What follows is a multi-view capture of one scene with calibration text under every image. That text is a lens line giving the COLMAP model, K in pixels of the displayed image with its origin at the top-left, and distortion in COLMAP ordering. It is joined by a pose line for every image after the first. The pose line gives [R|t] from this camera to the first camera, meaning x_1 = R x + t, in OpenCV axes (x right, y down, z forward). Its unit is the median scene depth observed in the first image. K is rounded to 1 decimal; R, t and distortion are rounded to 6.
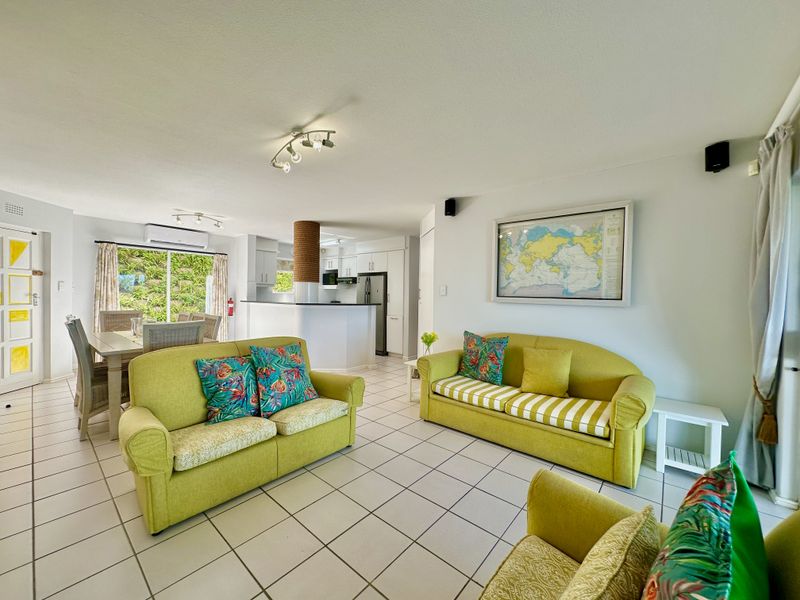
lens RADIAL K [[318.8, 0, 402.3], [0, 318.8, 298.5], [0, 0, 1]] dist [-0.002777, 0.000868]
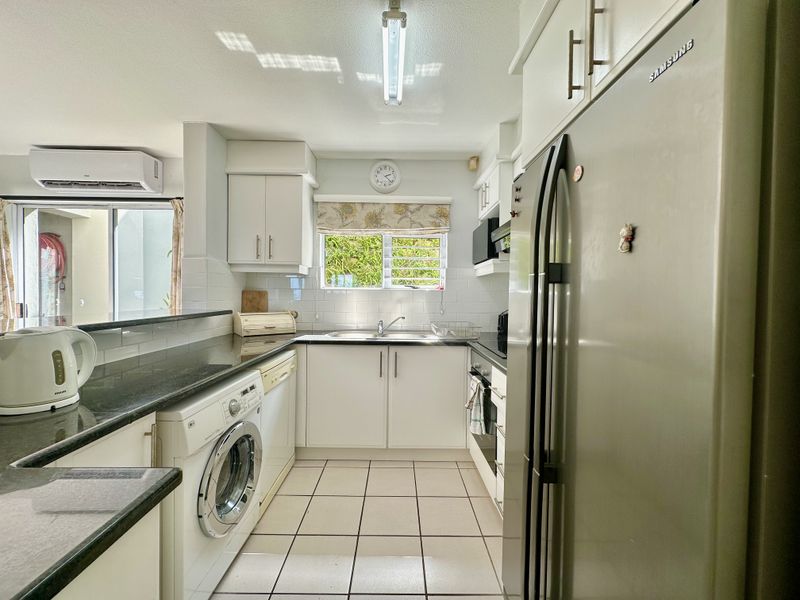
lens RADIAL K [[318.8, 0, 400.2], [0, 318.8, 299.0], [0, 0, 1]] dist [-0.002777, 0.000868]
pose [[0.653870, 0.003223, -0.756600, -0.056678], [-0.007776, 0.999967, -0.002460, -0.006339], [0.756567, 0.007491, 0.653873, 0.956082]]
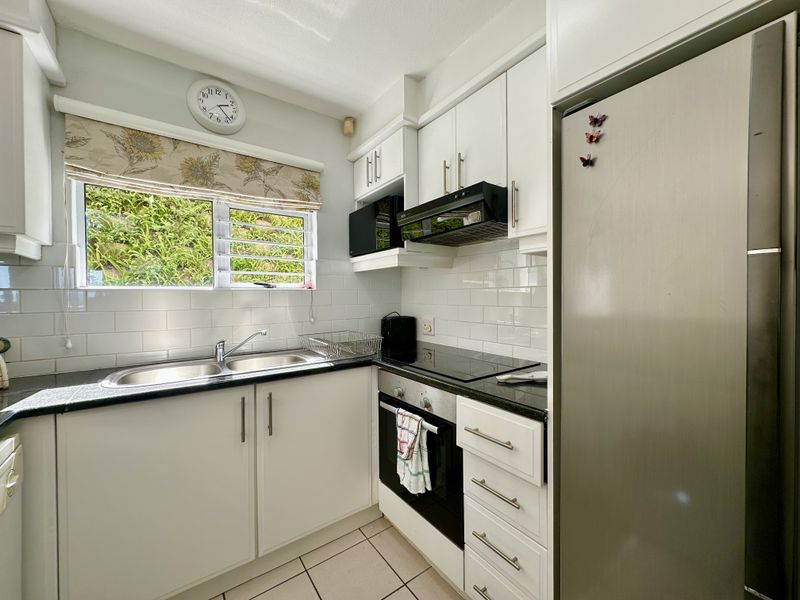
lens RADIAL K [[318.8, 0, 399.3], [0, 318.8, 299.3], [0, 0, 1]] dist [-0.002777, 0.000868]
pose [[0.970775, -0.020730, -0.239095, -0.195654], [0.020986, 0.999779, -0.001476, -0.008381], [0.239073, -0.003585, 0.970995, 1.000723]]
